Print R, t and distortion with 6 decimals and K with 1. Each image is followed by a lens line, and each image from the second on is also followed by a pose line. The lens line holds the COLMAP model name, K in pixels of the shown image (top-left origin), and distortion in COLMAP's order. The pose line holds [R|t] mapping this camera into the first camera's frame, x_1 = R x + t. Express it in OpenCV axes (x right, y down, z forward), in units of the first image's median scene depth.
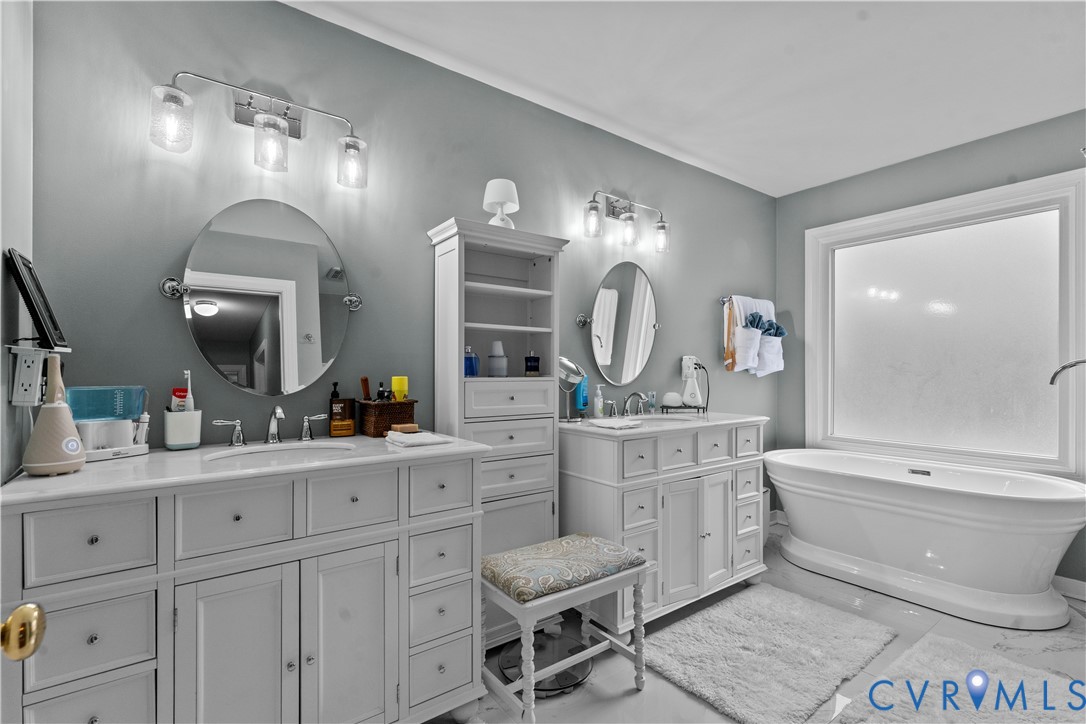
lens RADIAL K [[493.0, 0, 540.7], [0, 493.0, 367.3], [0, 0, 1]] dist [-0.001042, 0.000016]
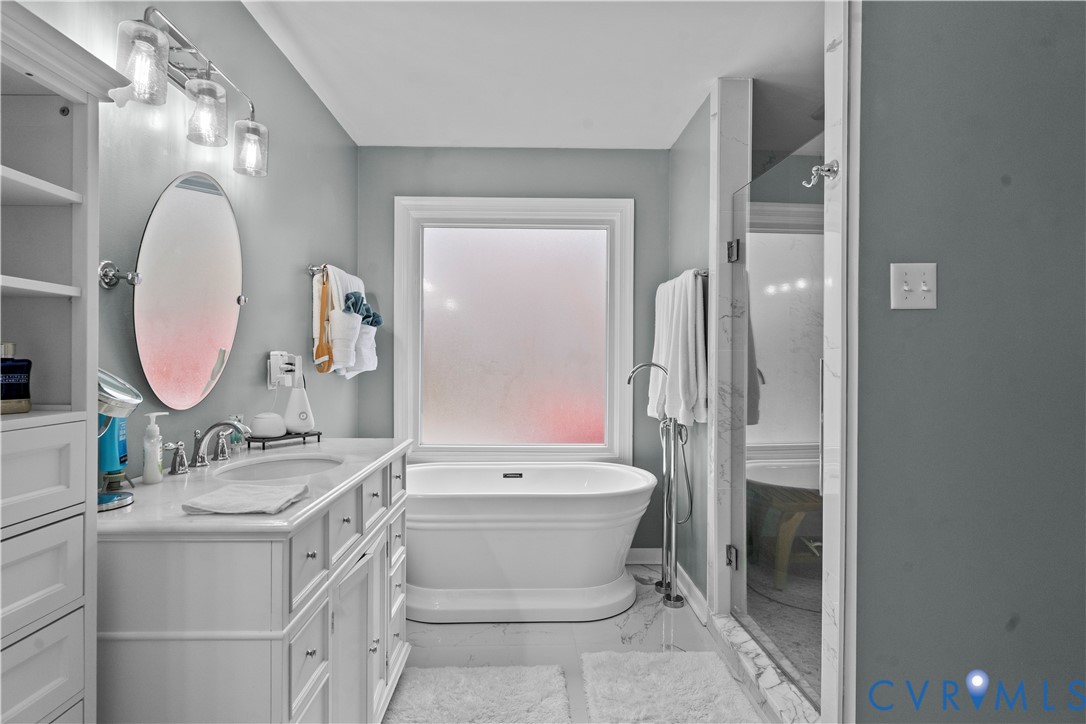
lens RADIAL K [[563.1, 0, 544.8], [0, 563.1, 361.2], [0, 0, 1]] dist [0.007352, -0.001220]
pose [[0.578177, -0.000413, 0.815911, -0.102838], [-0.010355, 0.999916, 0.007844, -0.021916], [-0.815845, -0.012984, 0.578124, 0.343803]]
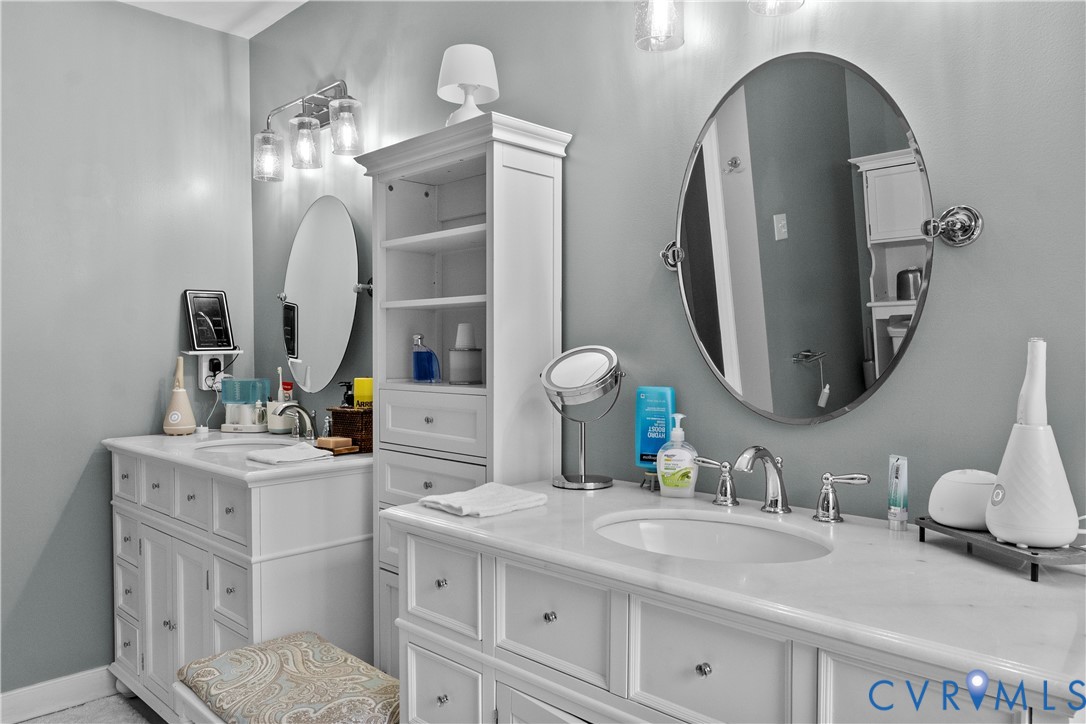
lens RADIAL K [[781.5, 0, 541.9], [0, 781.5, 363.1], [0, 0, 1]] dist [-0.004256, -0.002543]
pose [[0.152582, 0.016441, -0.988154, 0.691020], [0.006367, 0.999825, 0.017618, -0.017704], [0.988270, -0.008979, 0.152450, 0.765929]]
